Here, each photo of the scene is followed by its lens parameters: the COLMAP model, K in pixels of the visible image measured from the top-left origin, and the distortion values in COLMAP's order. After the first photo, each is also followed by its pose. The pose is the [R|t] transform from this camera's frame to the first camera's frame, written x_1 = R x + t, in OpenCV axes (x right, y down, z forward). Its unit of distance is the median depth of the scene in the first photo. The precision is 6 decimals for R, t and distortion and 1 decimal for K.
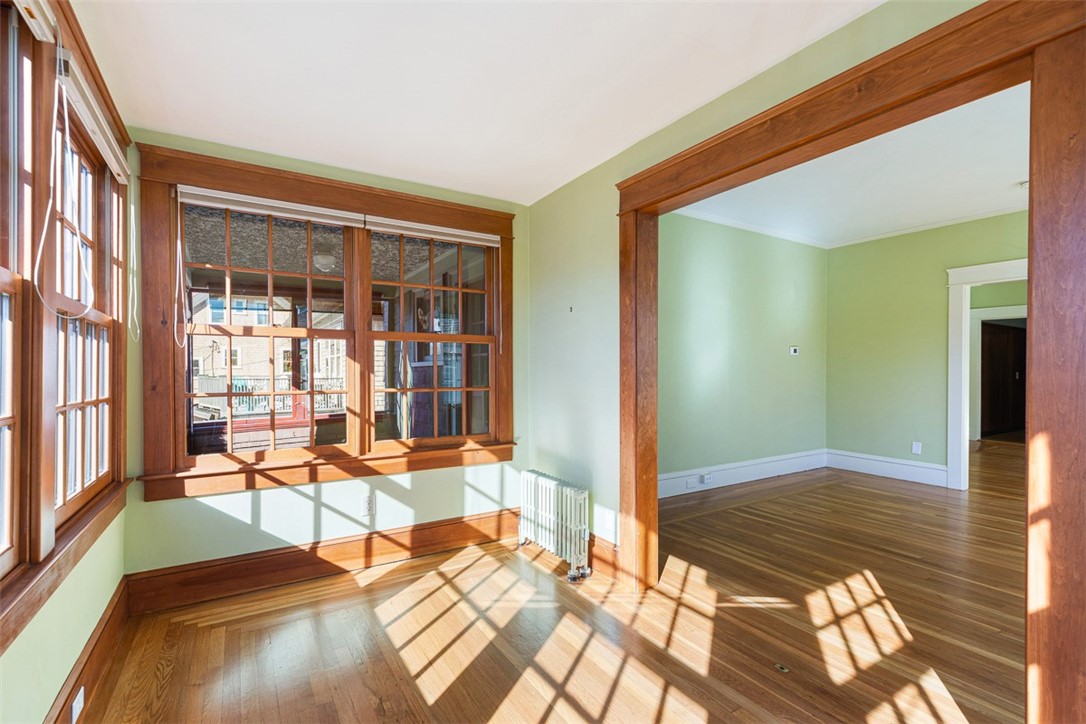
lens RADIAL K [[492.6, 0, 532.5], [0, 492.6, 376.6], [0, 0, 1]] dist [0.011150, -0.002700]
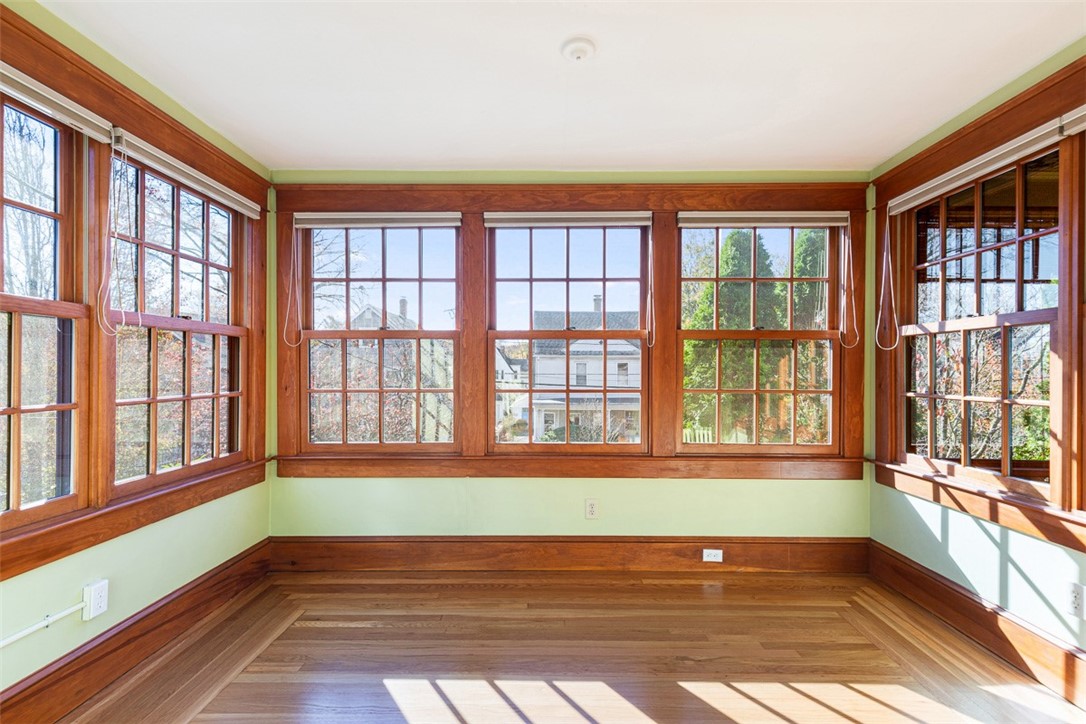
lens RADIAL K [[492.6, 0, 550.3], [0, 492.6, 365.3], [0, 0, 1]] dist [0.011150, -0.002700]
pose [[-0.516876, -0.002692, -0.856056, 0.561389], [-0.006576, 0.999978, 0.000826, -0.017676], [0.856035, 0.006056, -0.516882, 0.855038]]
